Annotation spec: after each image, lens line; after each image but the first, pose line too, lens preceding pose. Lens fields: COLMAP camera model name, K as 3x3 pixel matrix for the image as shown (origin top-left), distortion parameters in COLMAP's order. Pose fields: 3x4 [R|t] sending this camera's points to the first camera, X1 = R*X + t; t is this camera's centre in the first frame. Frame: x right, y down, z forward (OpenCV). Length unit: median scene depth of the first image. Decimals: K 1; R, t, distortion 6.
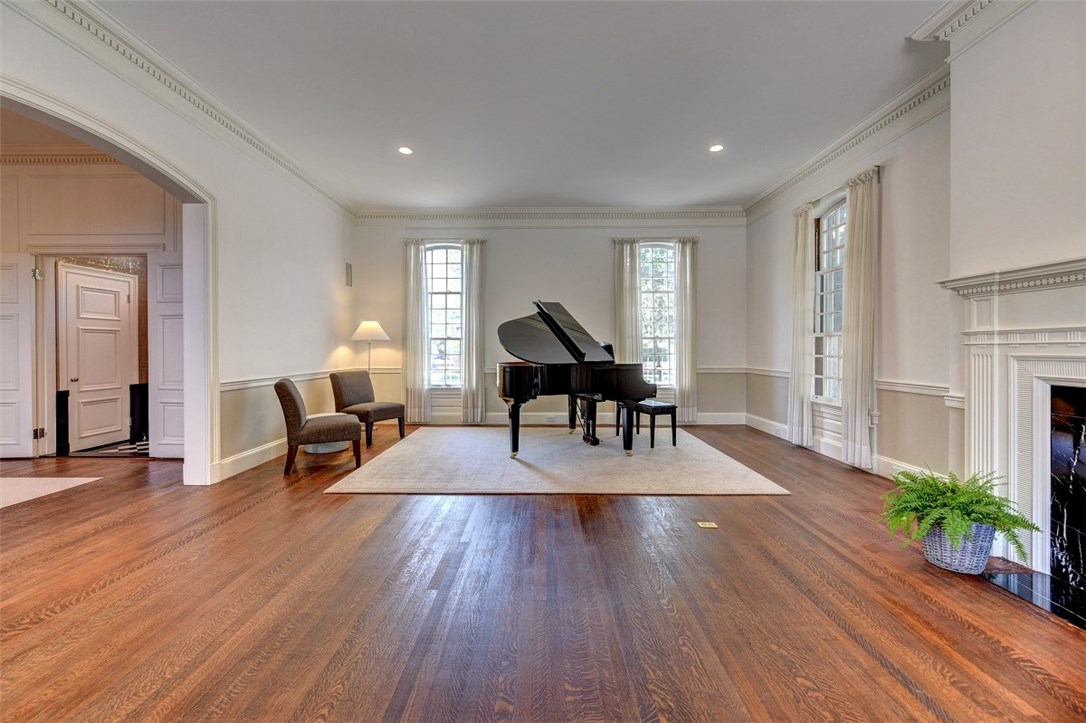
lens RADIAL K [[433.6, 0, 541.7], [0, 433.6, 356.1], [0, 0, 1]] dist [0.003937, 0.000056]
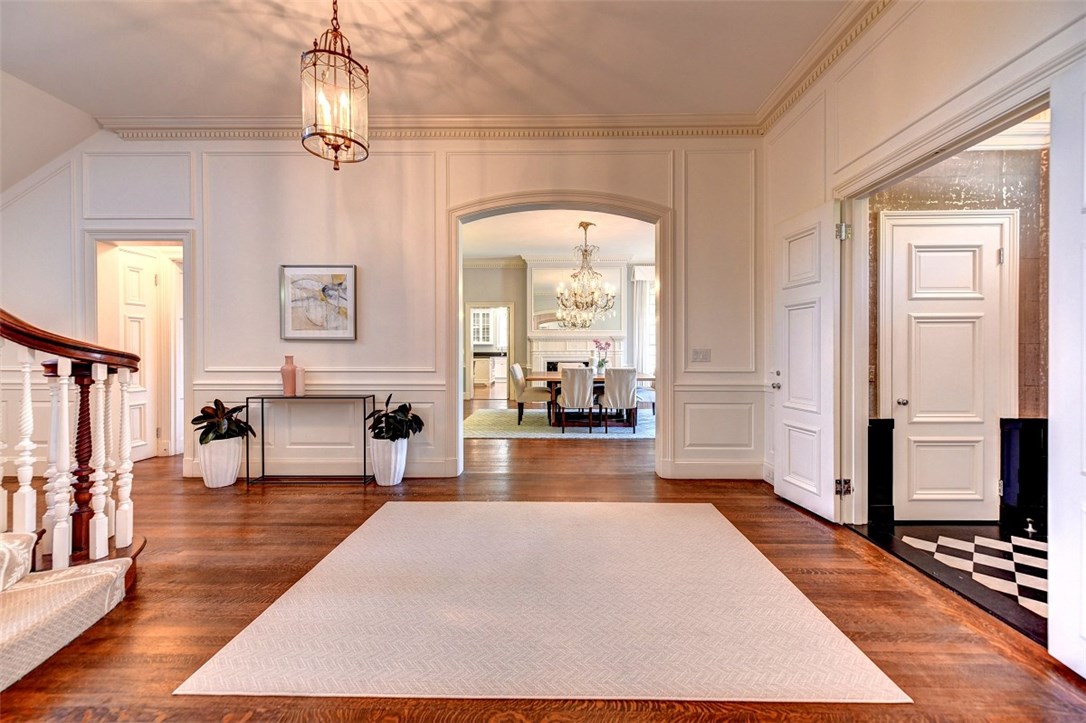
lens RADIAL K [[433.6, 0, 542.3], [0, 433.6, 354.2], [0, 0, 1]] dist [0.003937, 0.000056]
pose [[-0.008659, 0.000574, -0.999962, -0.463152], [-0.011986, 0.999928, 0.000678, -0.006666], [0.999891, 0.011991, -0.008652, 0.502099]]
